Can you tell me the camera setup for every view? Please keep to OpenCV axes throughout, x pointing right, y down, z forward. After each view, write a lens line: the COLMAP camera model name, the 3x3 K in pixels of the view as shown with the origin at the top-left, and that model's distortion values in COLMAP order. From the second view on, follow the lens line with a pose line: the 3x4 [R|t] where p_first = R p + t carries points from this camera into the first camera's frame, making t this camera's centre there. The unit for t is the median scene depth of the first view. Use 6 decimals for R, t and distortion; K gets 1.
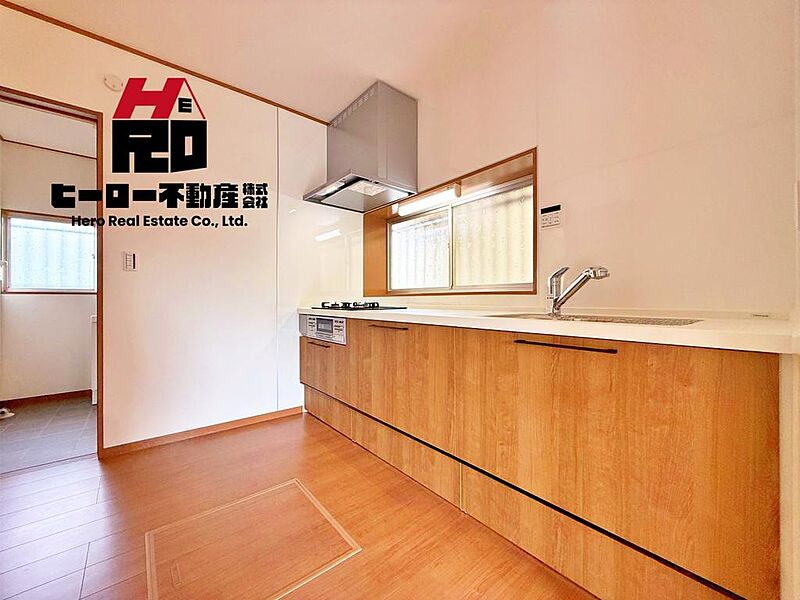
lens RADIAL K [[319.6, 0, 398.1], [0, 319.6, 299.5], [0, 0, 1]] dist [0.001485, -0.000529]
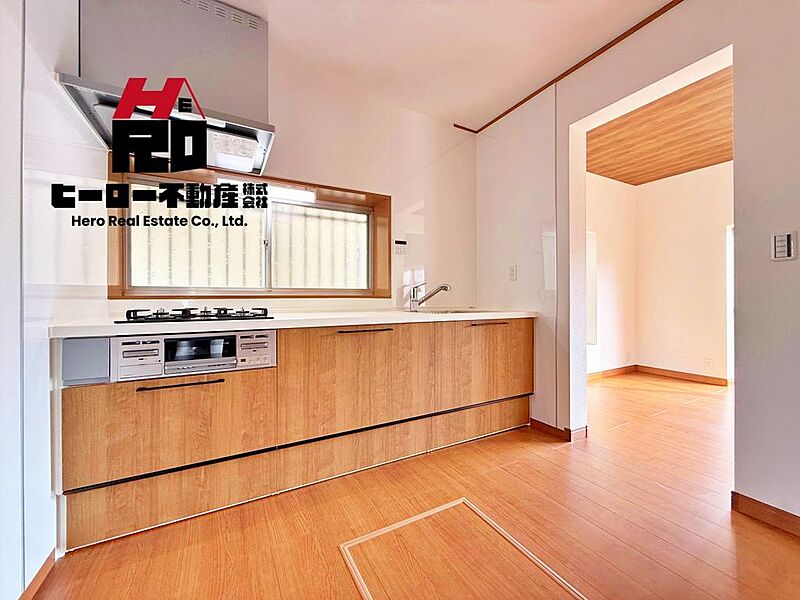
lens RADIAL K [[319.6, 0, 398.1], [0, 319.6, 299.5], [0, 0, 1]] dist [0.001485, -0.000529]
pose [[0.183427, -0.001155, 0.983033, -0.988903], [0.000278, 0.999999, 0.001123, -0.012582], [-0.983033, 0.000068, 0.183427, 0.709654]]
